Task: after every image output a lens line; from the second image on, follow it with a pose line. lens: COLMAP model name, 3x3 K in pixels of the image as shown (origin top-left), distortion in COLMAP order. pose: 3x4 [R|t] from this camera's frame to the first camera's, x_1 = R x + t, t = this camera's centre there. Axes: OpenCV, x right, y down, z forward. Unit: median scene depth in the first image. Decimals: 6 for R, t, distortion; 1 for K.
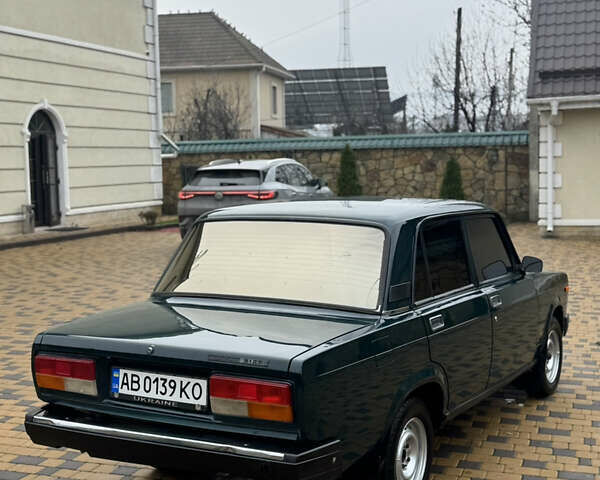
lens RADIAL K [[891.1, 0, 297.6], [0, 891.1, 246.0], [0, 0, 1]] dist [0.196965, -0.396587]
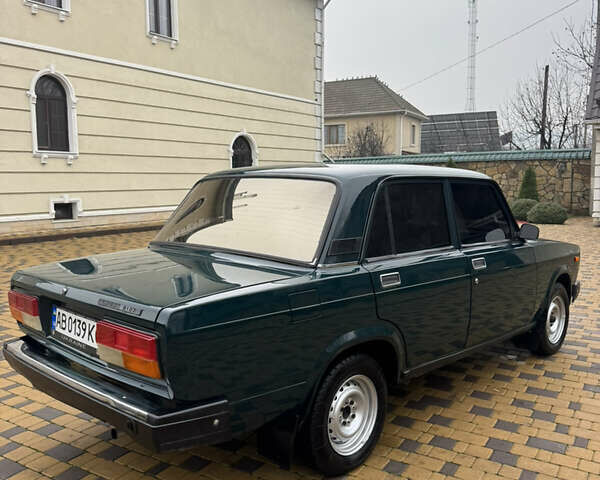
lens RADIAL K [[557.0, 0, 298.4], [0, 557.0, 243.5], [0, 0, 1]] dist [0.139926, -0.262295]
pose [[0.970277, 0.034631, -0.239506, 0.053868], [-0.029774, 0.999272, 0.023868, 0.009027], [0.240158, -0.016027, 0.970601, 0.101397]]
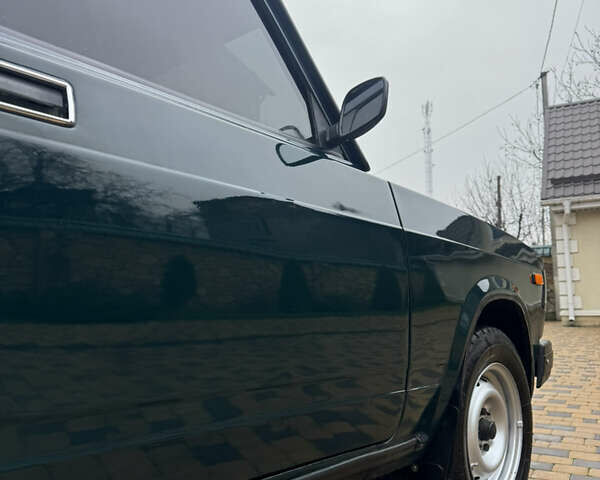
lens RADIAL K [[570.7, 0, 302.0], [0, 570.7, 248.0], [0, 0, 1]] dist [-0.000447, 0.007522]
pose [[0.982750, -0.017036, -0.184154, 0.093211], [-0.018580, 0.981615, -0.189965, 0.035077], [0.184004, 0.190109, 0.964366, 0.276899]]
